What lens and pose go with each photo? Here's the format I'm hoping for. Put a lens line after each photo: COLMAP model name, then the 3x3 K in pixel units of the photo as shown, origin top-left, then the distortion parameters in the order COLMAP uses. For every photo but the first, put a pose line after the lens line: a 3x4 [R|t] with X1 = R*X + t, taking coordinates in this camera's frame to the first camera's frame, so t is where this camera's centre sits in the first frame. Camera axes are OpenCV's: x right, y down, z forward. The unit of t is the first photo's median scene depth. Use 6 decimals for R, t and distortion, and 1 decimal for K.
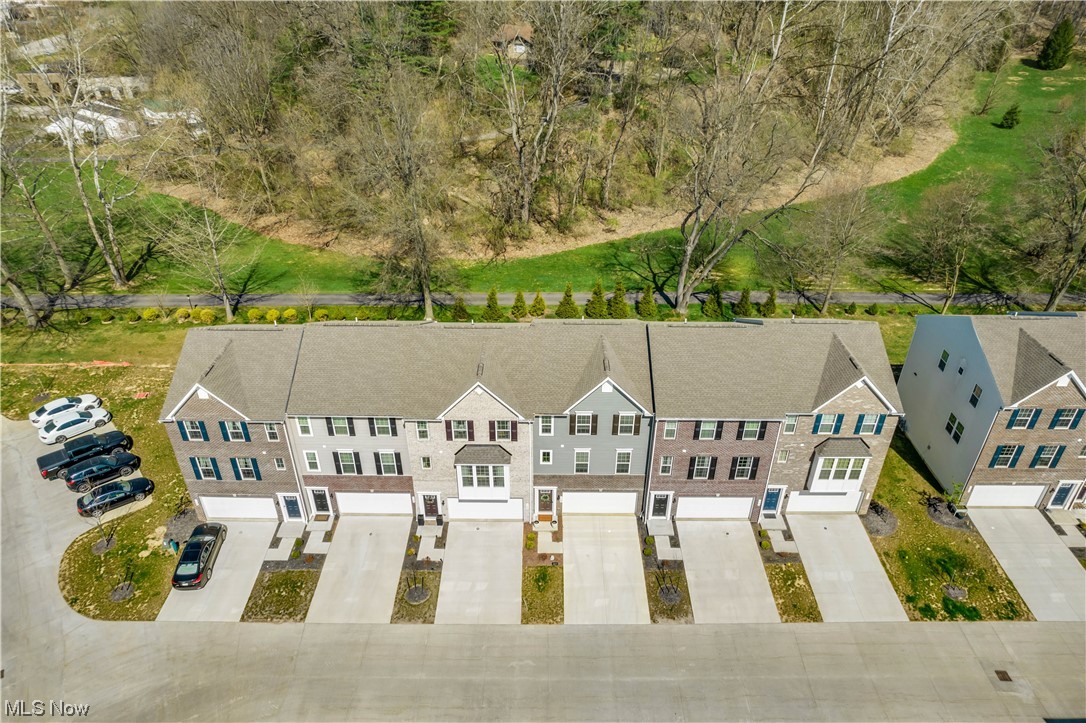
lens RADIAL K [[713.9, 0, 543.0], [0, 713.9, 361.5], [0, 0, 1]] dist [-0.079026, 0.071727]
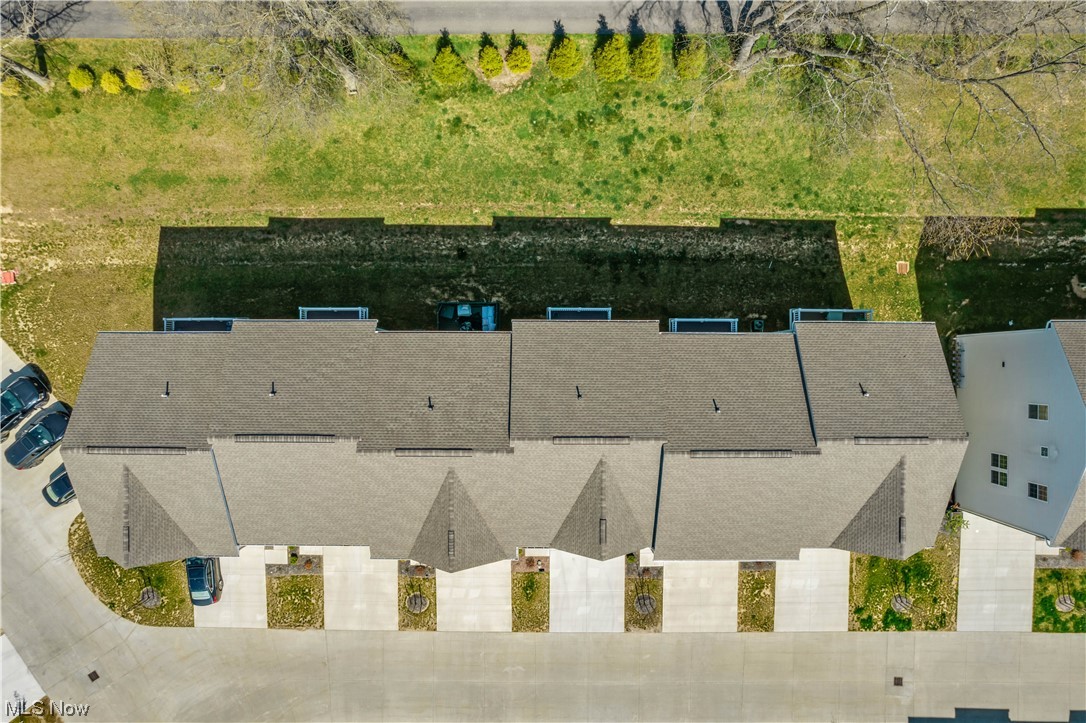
lens RADIAL K [[713.9, 0, 543.0], [0, 713.9, 361.5], [0, 0, 1]] dist [-0.079026, 0.071727]
pose [[0.999977, -0.006509, 0.002049, 0.020113], [0.001561, 0.510407, 0.859931, -0.846961], [-0.006643, -0.859908, 0.510406, 0.787305]]
